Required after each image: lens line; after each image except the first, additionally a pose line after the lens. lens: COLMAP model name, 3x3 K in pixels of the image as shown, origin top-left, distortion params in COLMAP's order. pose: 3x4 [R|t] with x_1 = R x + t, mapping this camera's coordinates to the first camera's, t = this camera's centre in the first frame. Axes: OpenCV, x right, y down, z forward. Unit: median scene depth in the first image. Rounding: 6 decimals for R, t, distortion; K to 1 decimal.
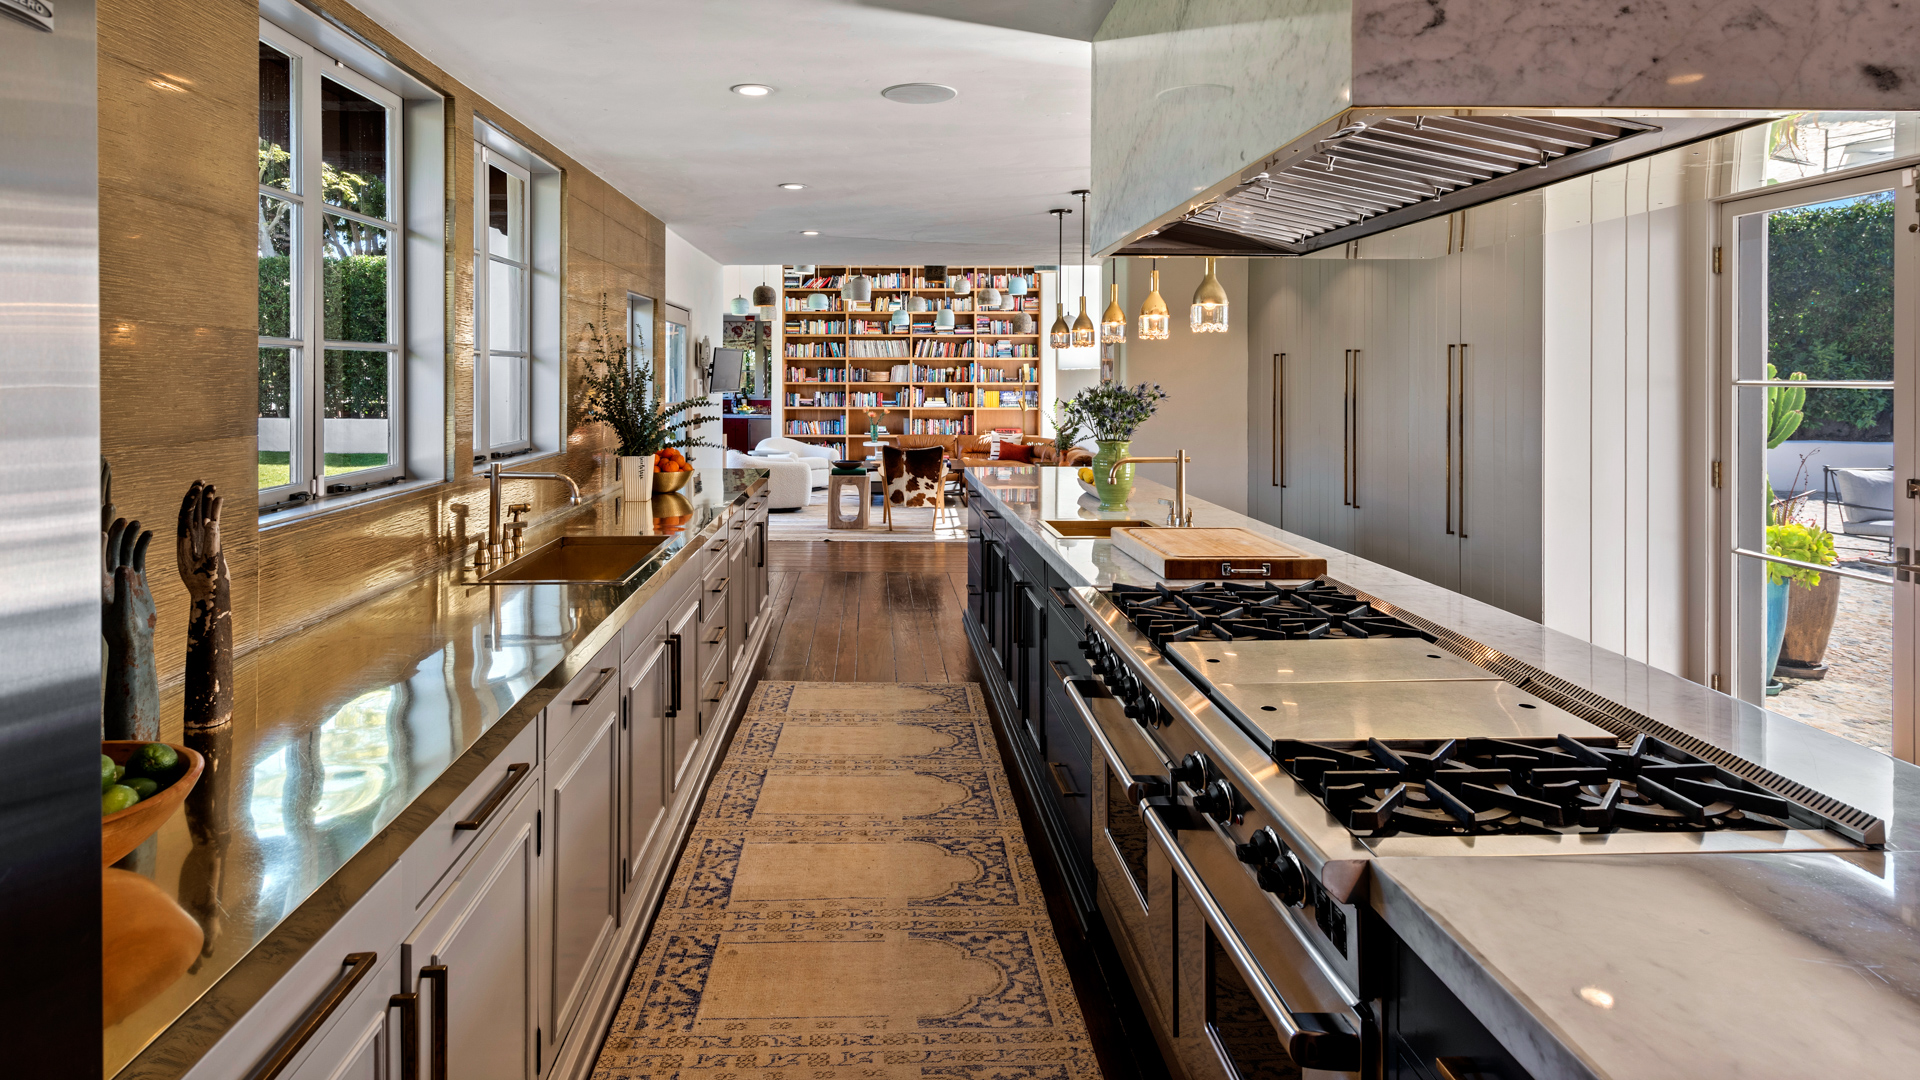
lens RADIAL K [[1027.5, 0, 901.0], [0, 1027.5, 379.6], [0, 0, 1]] dist [0.006879, 0.001146]
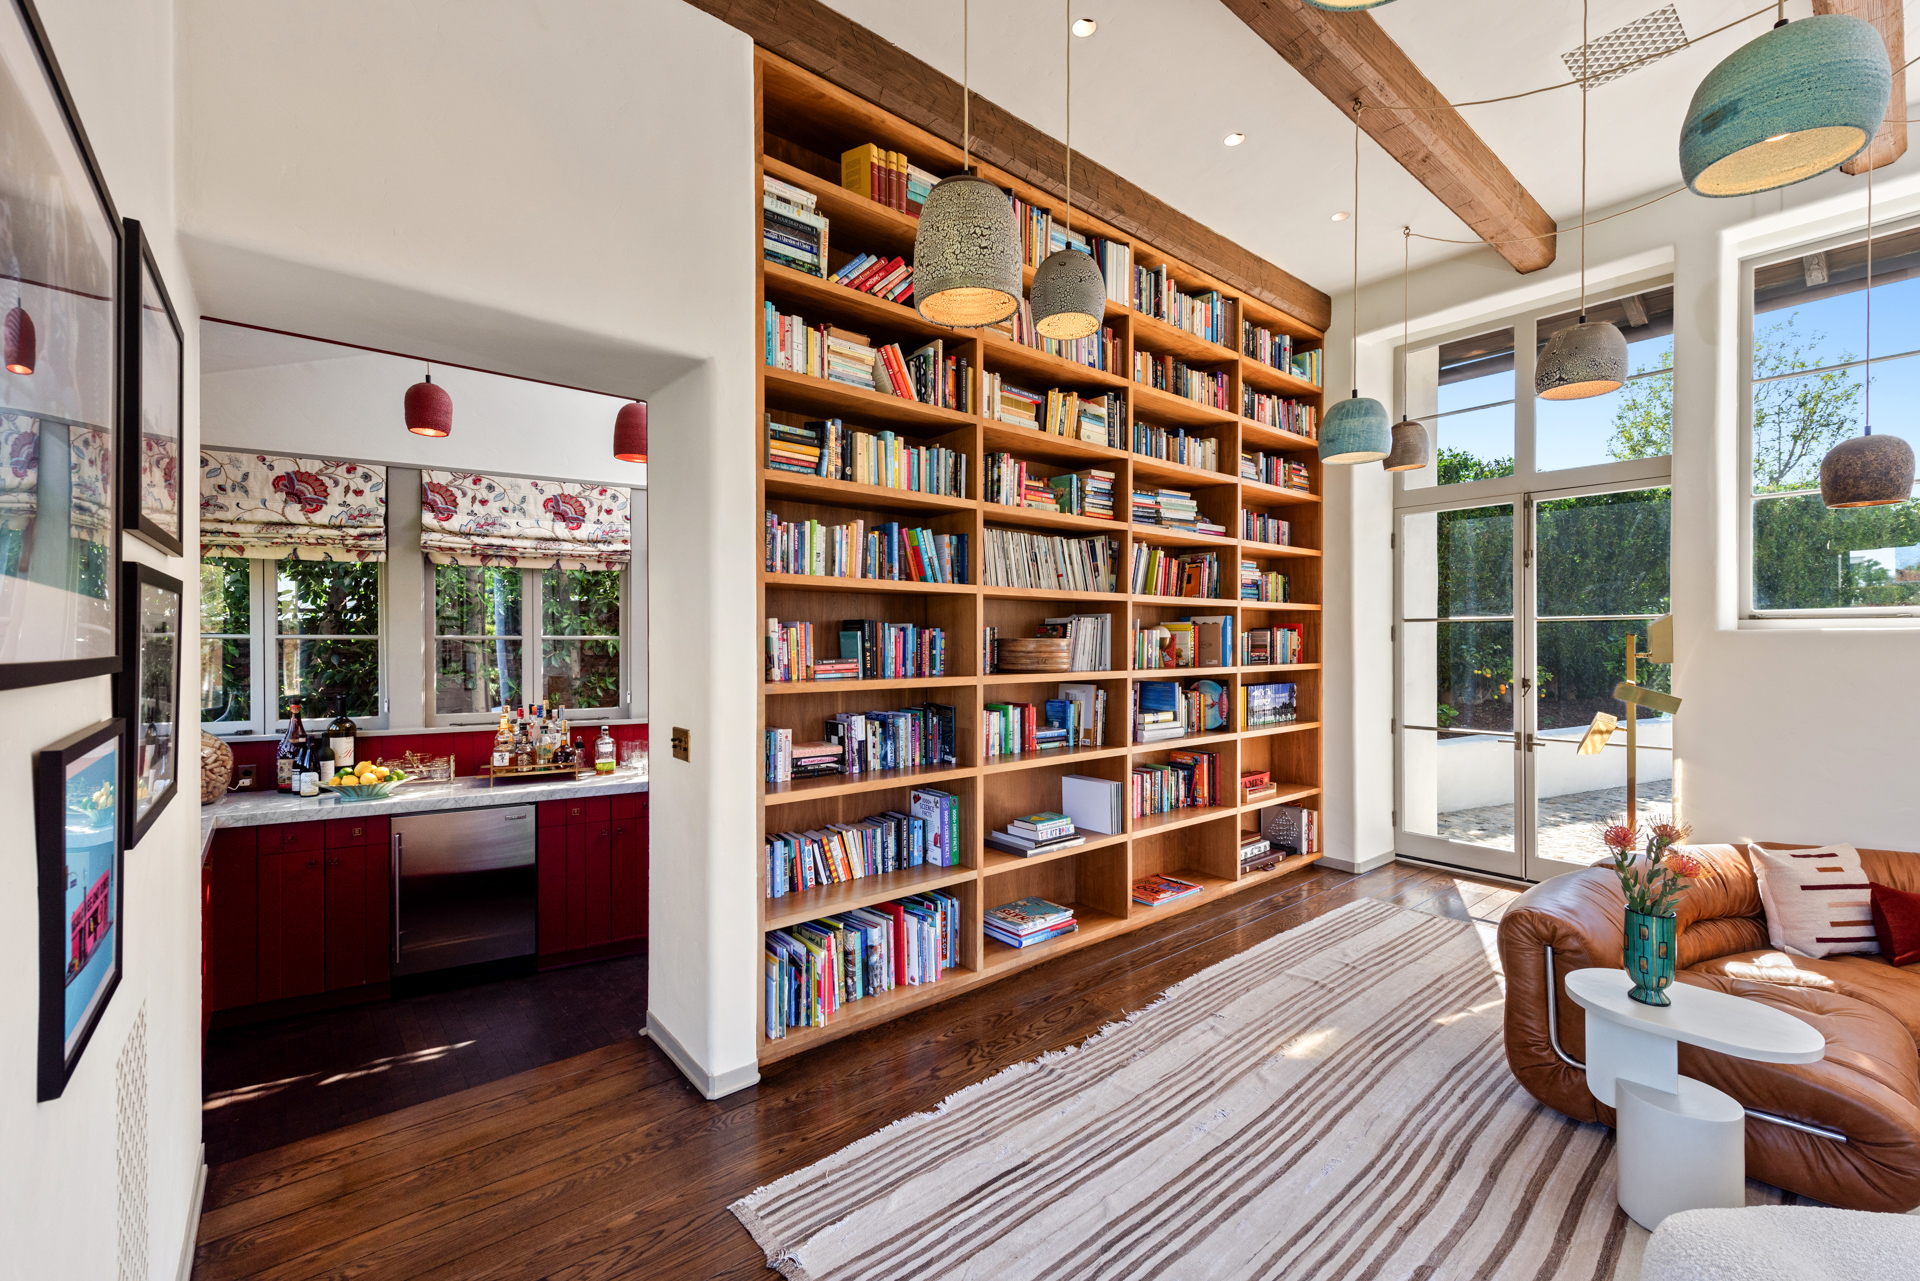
lens RADIAL K [[772.0, 0, 919.7], [0, 772.0, 643.3], [0, 0, 1]] dist [0.020891, -0.000194]
pose [[0.758528, -0.003136, 0.651633, -0.281733], [0.004417, 0.999990, -0.000329, -0.008971], [-0.651625, 0.003127, 0.758535, 1.216114]]
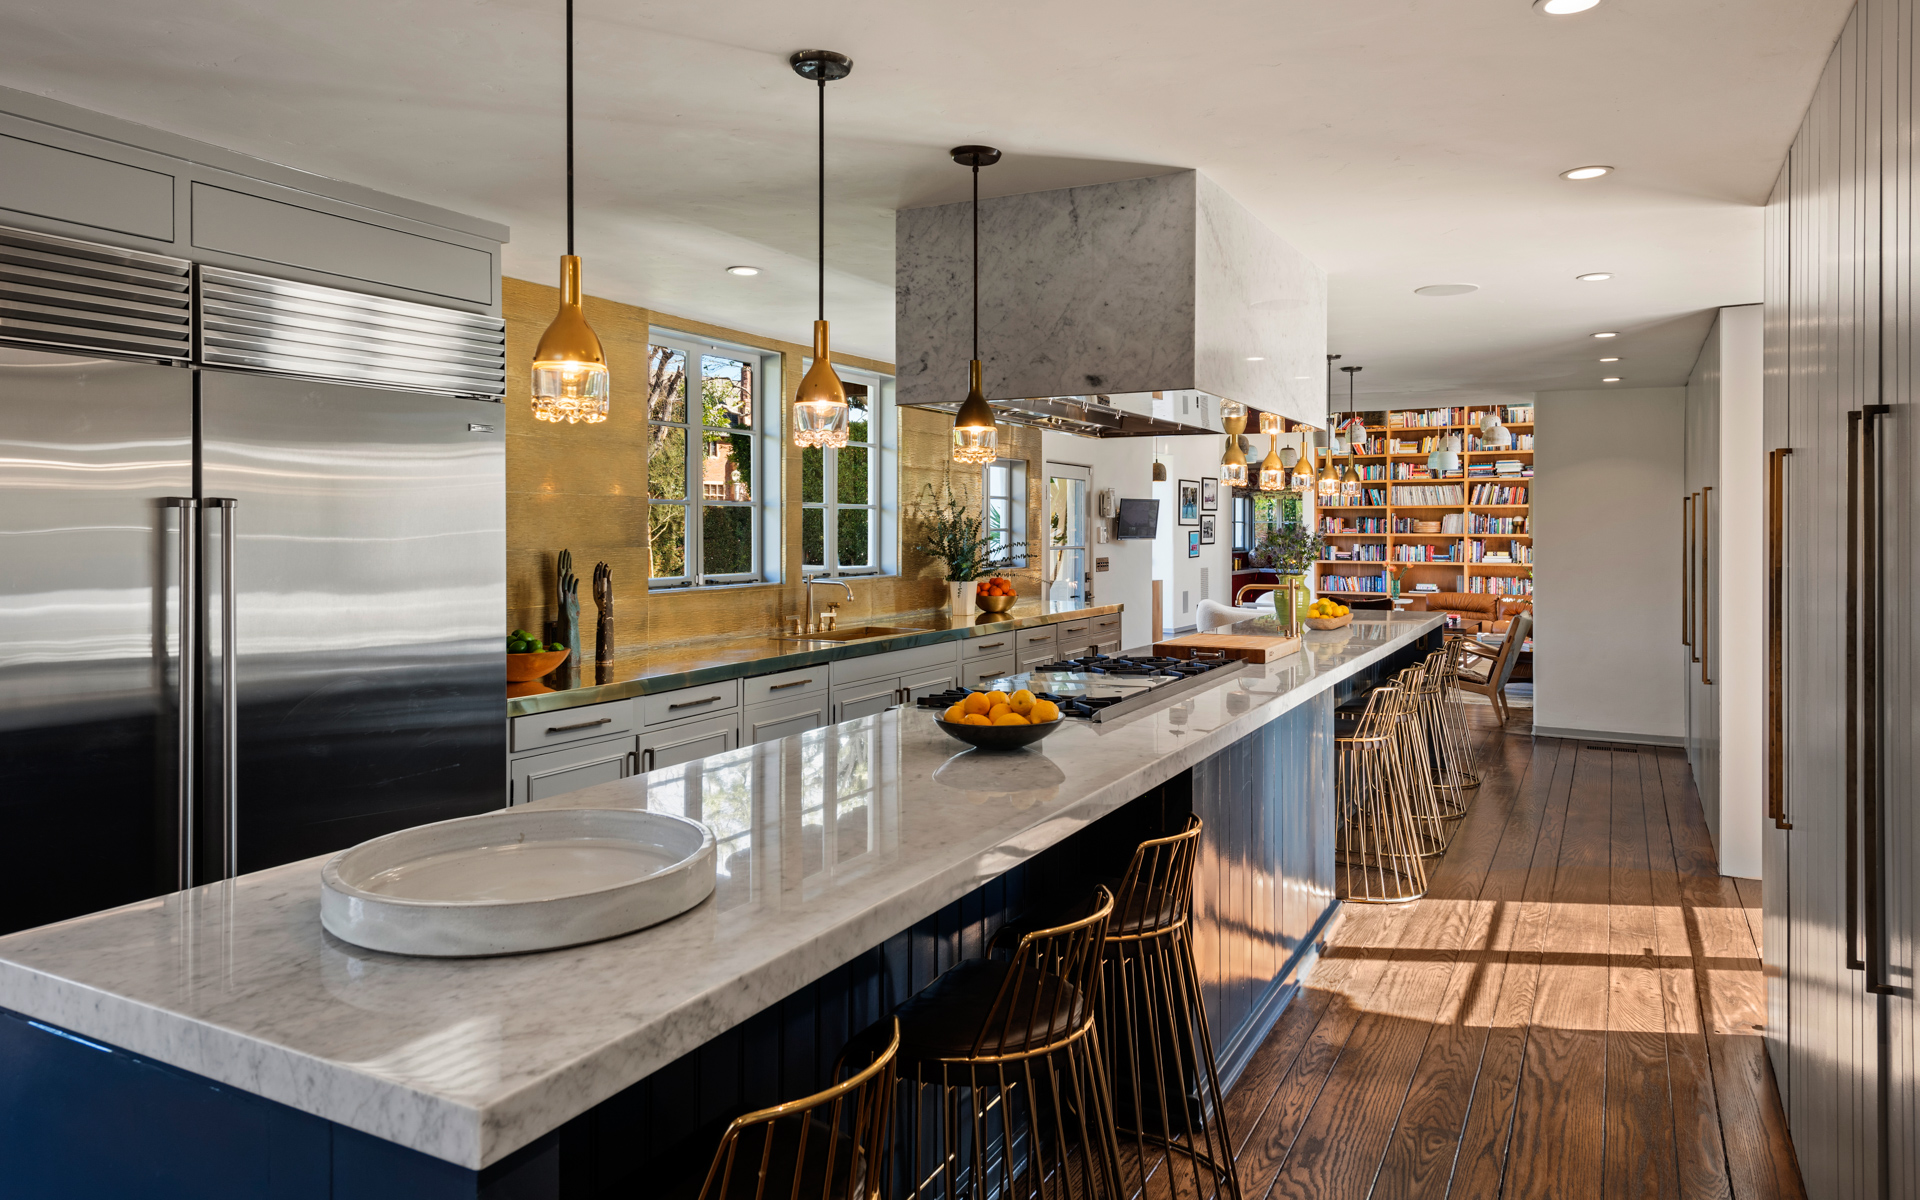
lens RADIAL K [[1214.1, 0, 950.8], [0, 1214.1, 527.2], [0, 0, 1]] dist [0.023265, 0.000295]
pose [[0.868453, -0.001179, -0.495770, 0.201102], [-0.001686, 0.999984, -0.005331, 0.004642], [0.495769, 0.005466, 0.868437, -0.148572]]
